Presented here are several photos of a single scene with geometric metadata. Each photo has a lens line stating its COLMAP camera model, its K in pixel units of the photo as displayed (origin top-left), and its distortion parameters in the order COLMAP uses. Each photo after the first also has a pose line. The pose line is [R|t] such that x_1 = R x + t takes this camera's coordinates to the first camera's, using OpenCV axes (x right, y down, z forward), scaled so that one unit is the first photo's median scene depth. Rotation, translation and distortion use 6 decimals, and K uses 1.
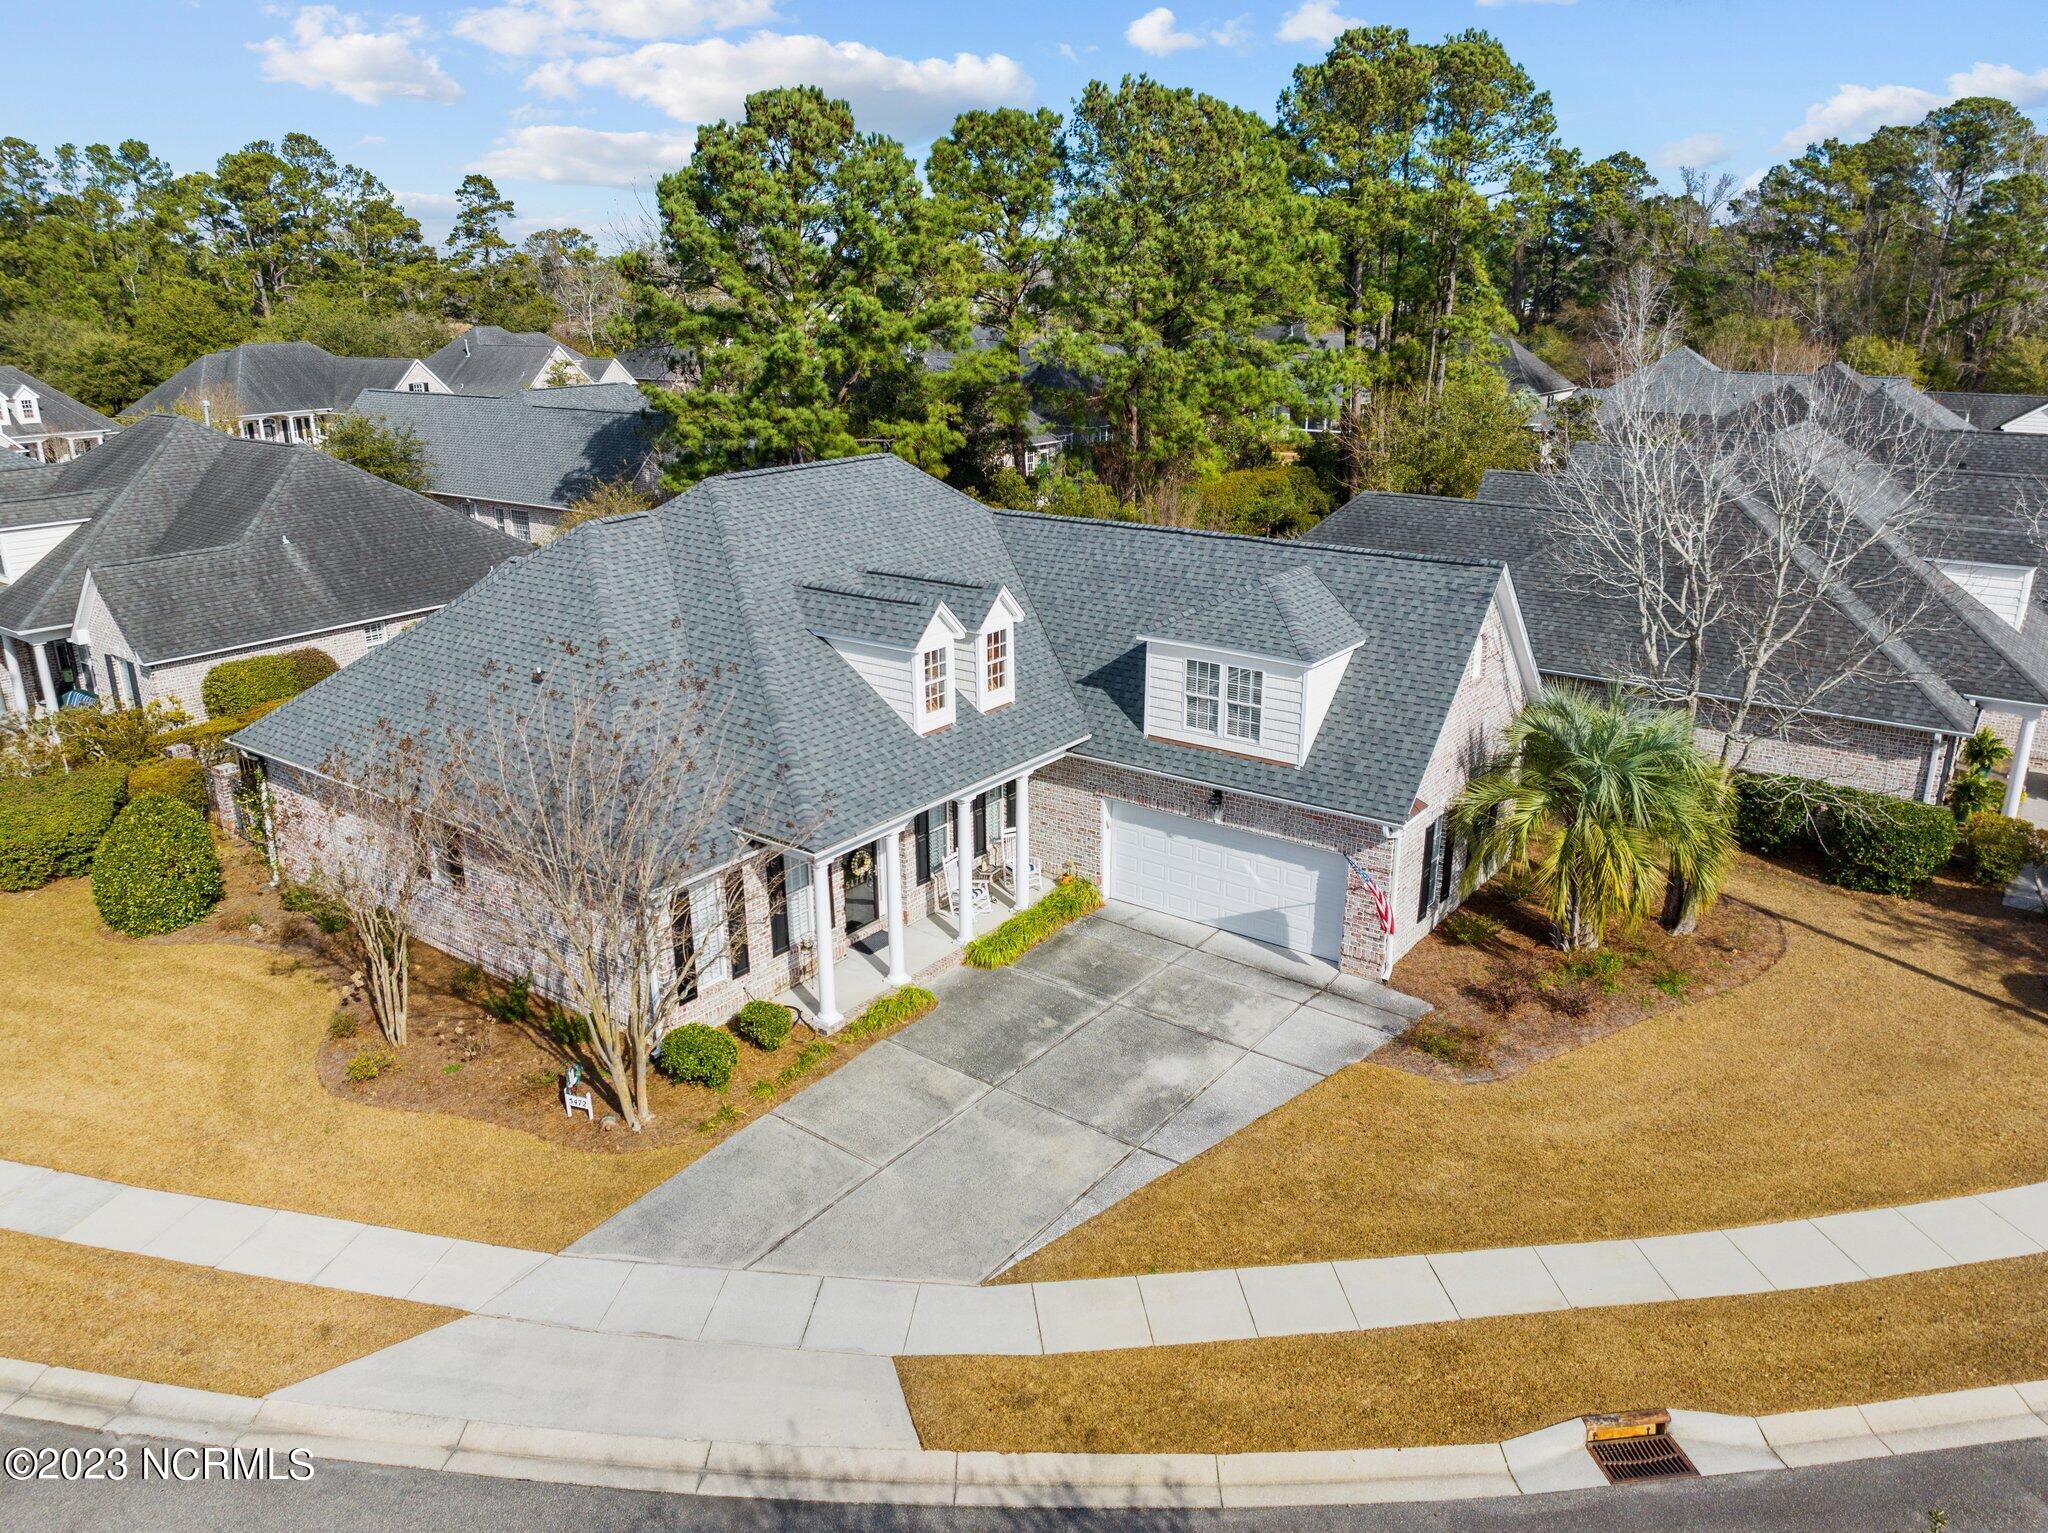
lens RADIAL K [[1416.0, 0, 1020.2], [0, 1416.0, 764.5], [0, 0, 1]] dist [-0.025333, 0.012889]
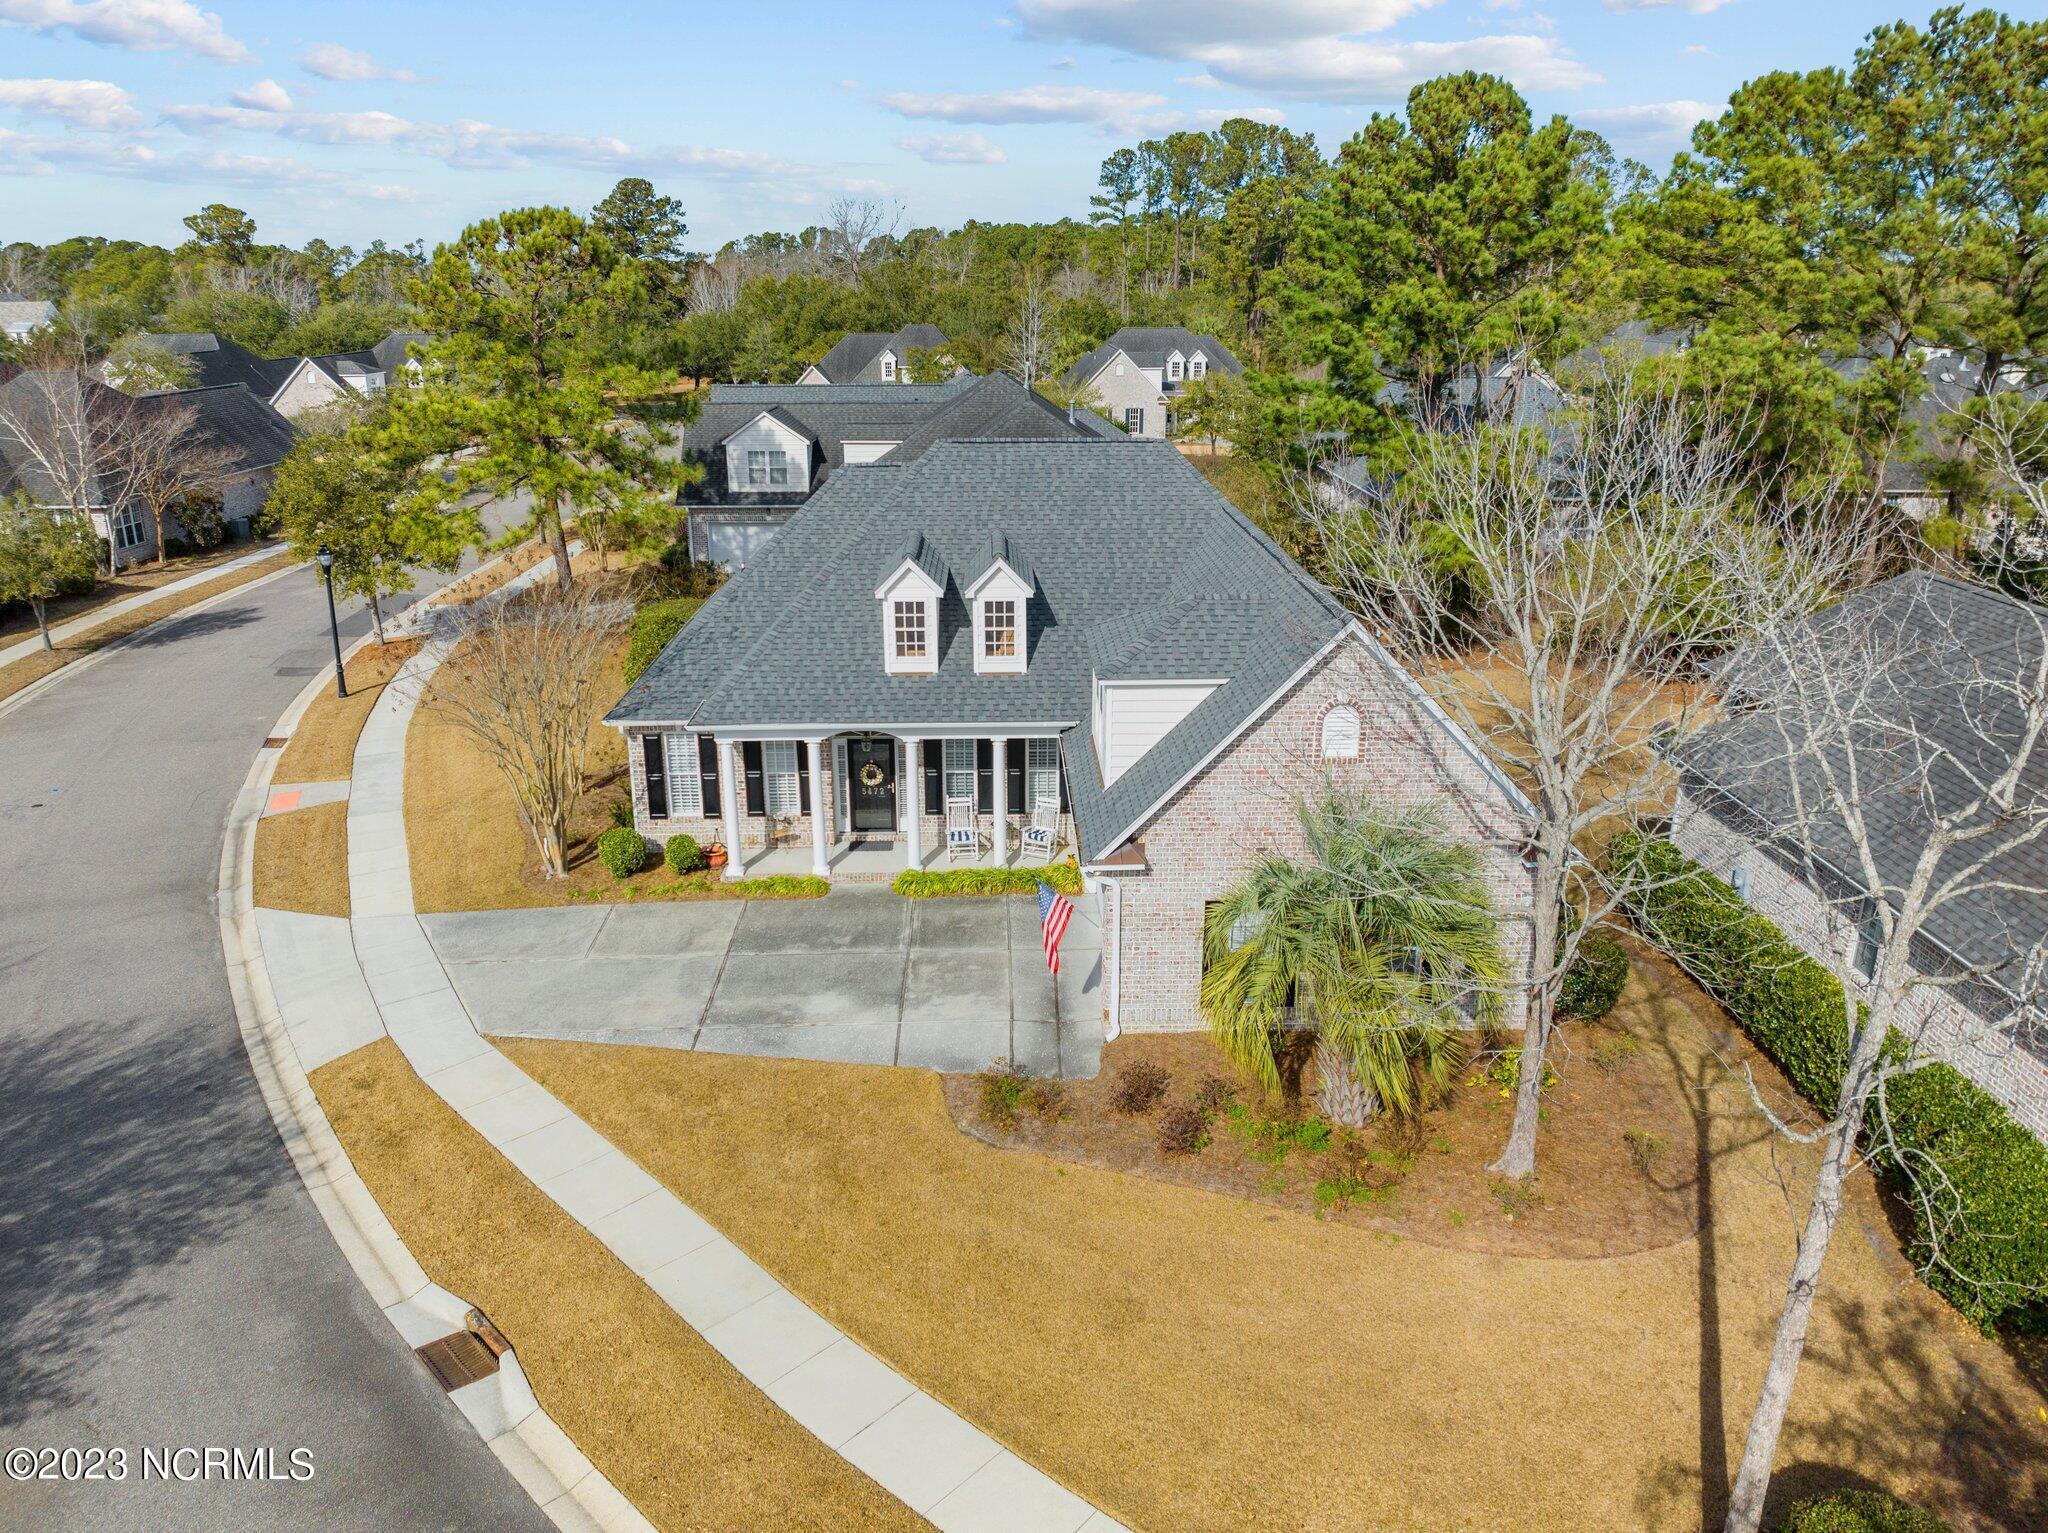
lens RADIAL K [[1416.0, 0, 1022.7], [0, 1416.0, 765.0], [0, 0, 1]] dist [-0.025333, 0.012889]
pose [[0.620155, 0.255222, -0.741801, 0.923449], [-0.248265, 0.960847, 0.123034, -0.125355], [0.744159, 0.107863, 0.659237, 0.366252]]
